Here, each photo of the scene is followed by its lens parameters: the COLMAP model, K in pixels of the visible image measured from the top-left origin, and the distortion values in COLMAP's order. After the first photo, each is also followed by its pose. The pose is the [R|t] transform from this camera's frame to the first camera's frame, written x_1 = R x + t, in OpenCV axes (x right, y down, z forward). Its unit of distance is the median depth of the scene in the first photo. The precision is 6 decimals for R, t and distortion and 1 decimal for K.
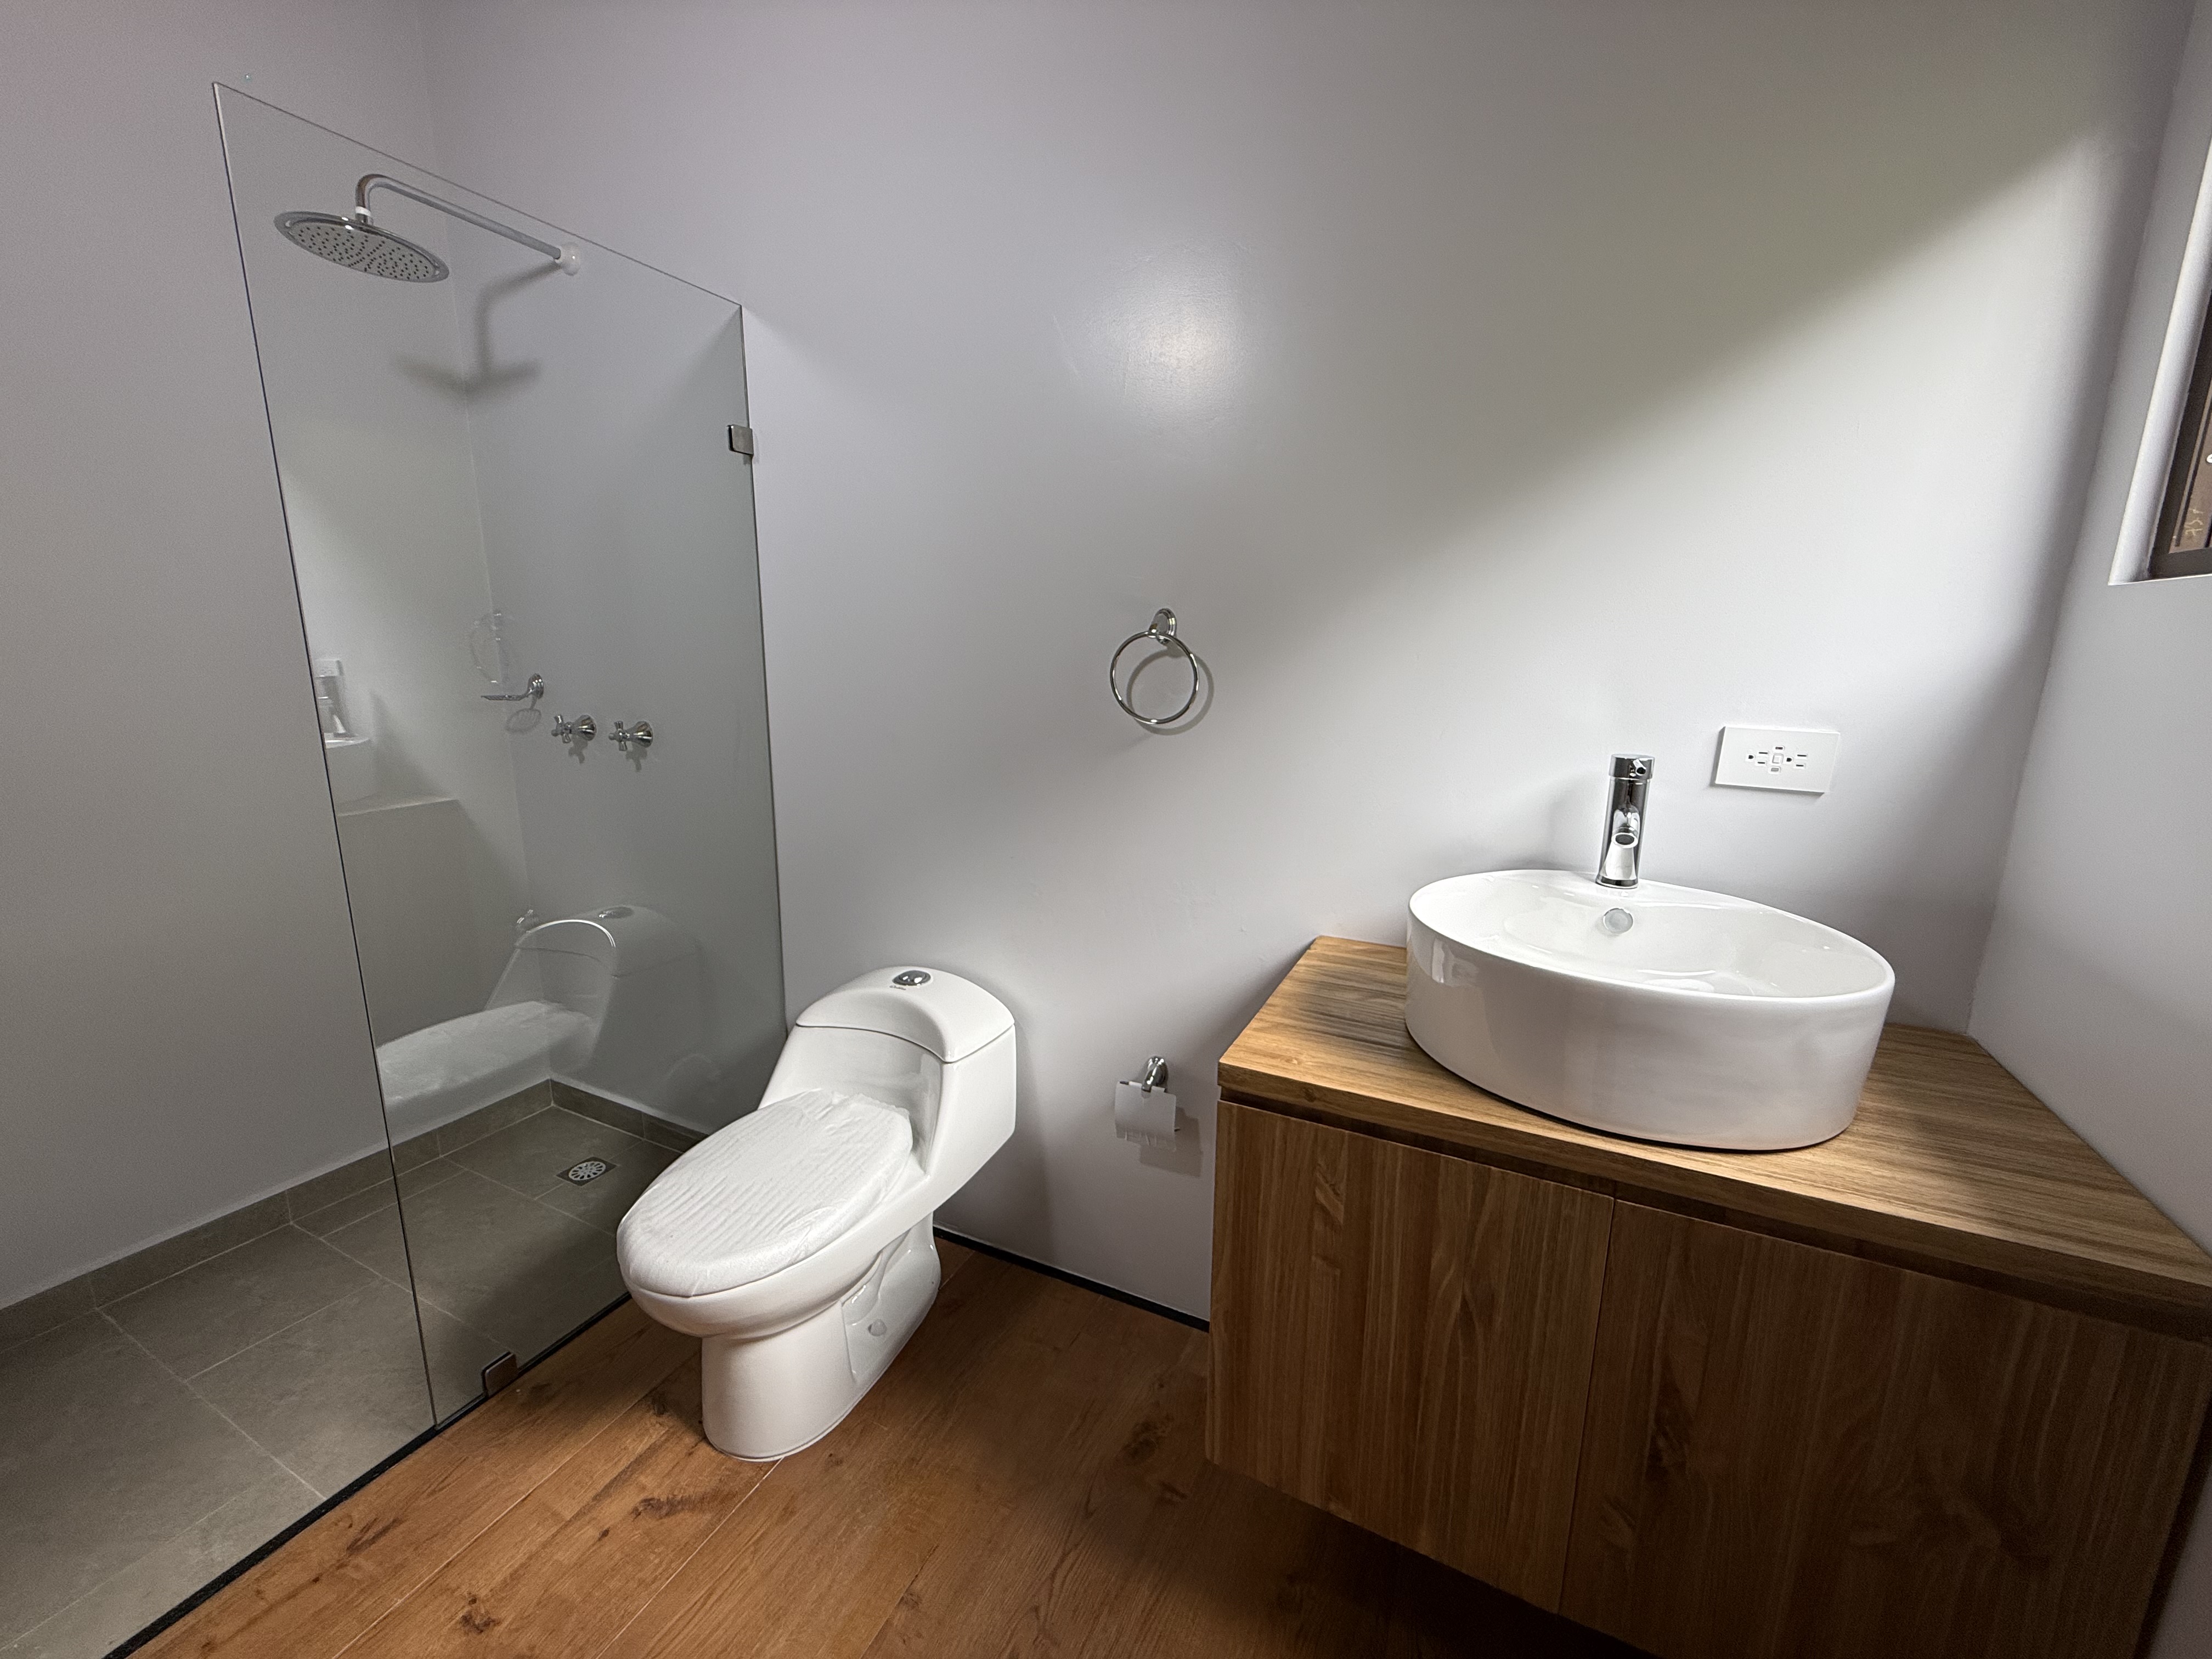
lens RADIAL K [[879.9, 0, 1105.9], [0, 879.9, 824.1], [0, 0, 1]] dist [0.001676, -0.000586]
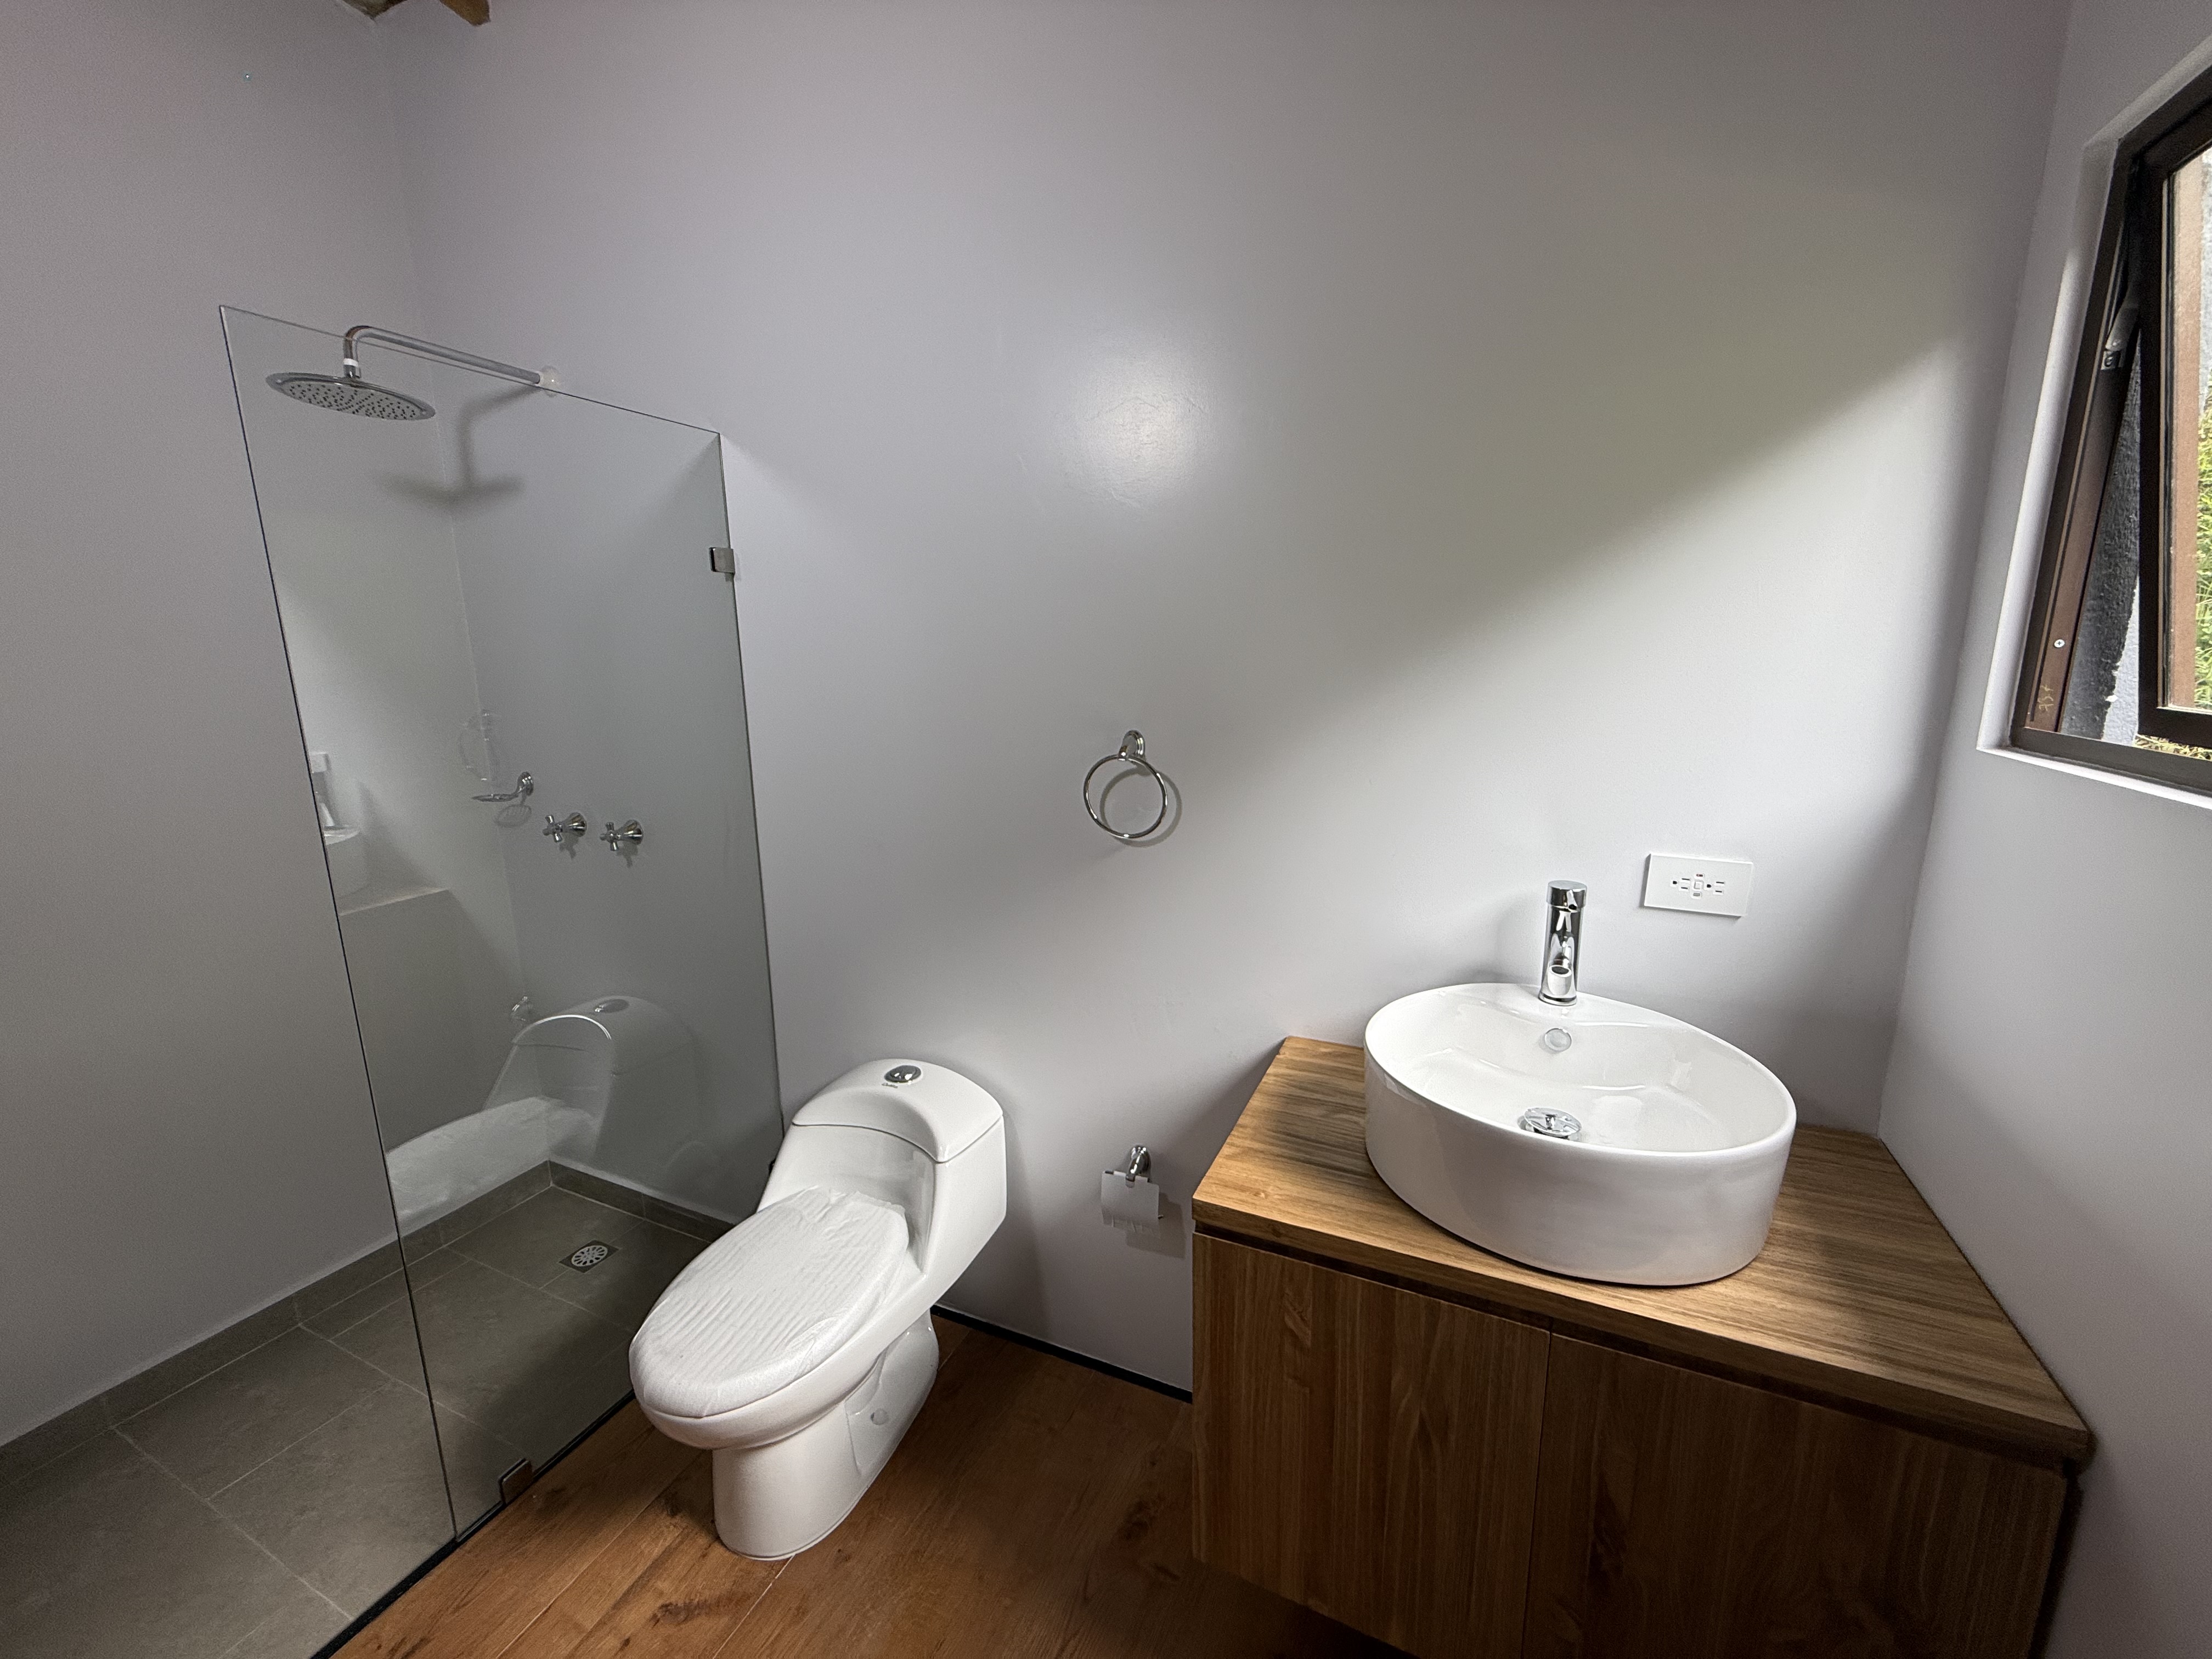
lens RADIAL K [[879.9, 0, 1106.5], [0, 879.9, 823.2], [0, 0, 1]] dist [0.001676, -0.000586]
pose [[0.999357, -0.030213, 0.019323, 0.011744], [0.030289, 0.999534, -0.003681, -0.142764], [-0.019203, 0.004264, 0.999807, -0.061392]]
